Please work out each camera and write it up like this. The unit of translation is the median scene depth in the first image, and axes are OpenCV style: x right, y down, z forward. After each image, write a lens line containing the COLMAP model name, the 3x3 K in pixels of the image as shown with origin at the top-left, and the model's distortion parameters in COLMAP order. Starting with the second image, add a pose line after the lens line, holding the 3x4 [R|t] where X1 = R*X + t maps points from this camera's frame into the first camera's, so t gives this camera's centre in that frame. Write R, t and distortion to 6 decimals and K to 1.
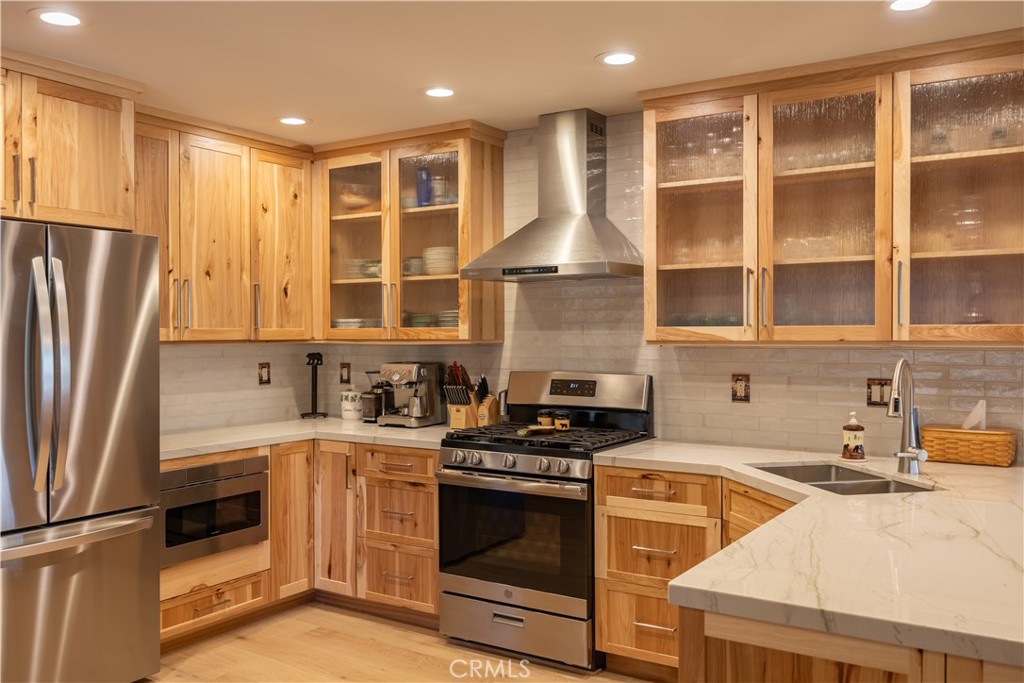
lens RADIAL K [[879.8, 0, 510.5], [0, 879.8, 337.6], [0, 0, 1]] dist [0.008016, 0.007924]
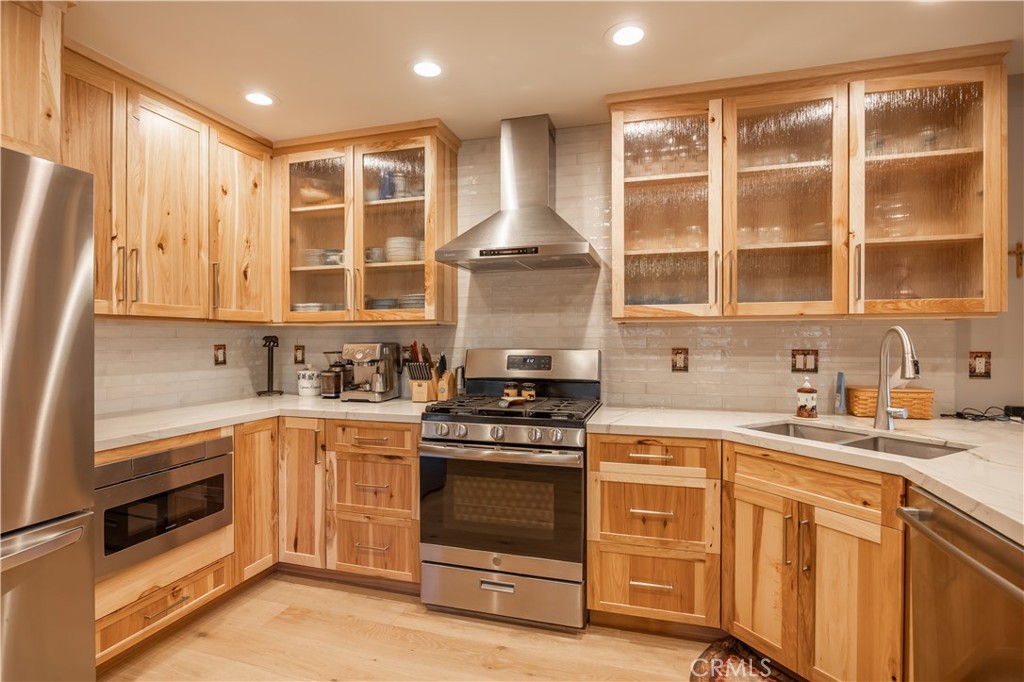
lens RADIAL K [[503.5, 0, 509.5], [0, 503.5, 341.7], [0, 0, 1]] dist [-0.007920, -0.001376]
pose [[0.959596, 0.001823, 0.281376, -0.143028], [-0.000171, 0.999983, -0.005895, 0.035343], [-0.281382, 0.005609, 0.959580, 0.400029]]
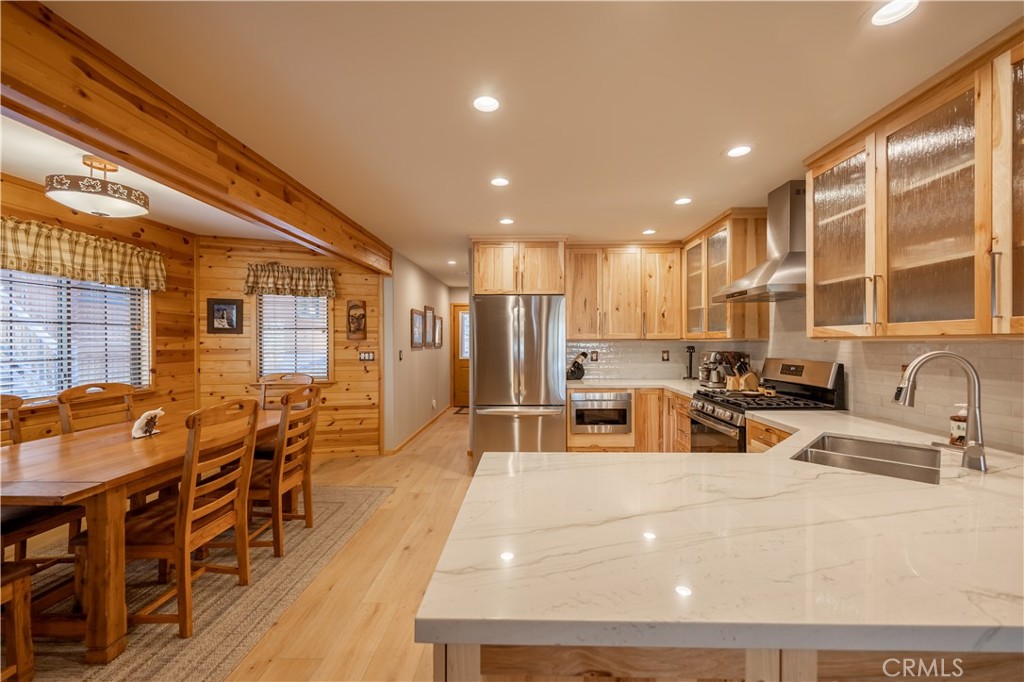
lens RADIAL K [[414.1, 0, 518.6], [0, 414.1, 342.9], [0, 0, 1]] dist [0.001510, -0.000222]
pose [[0.525543, 0.004813, -0.850753, 0.443085], [-0.003725, 0.999987, 0.003356, 0.011249], [0.850759, 0.001405, 0.525555, 0.249715]]
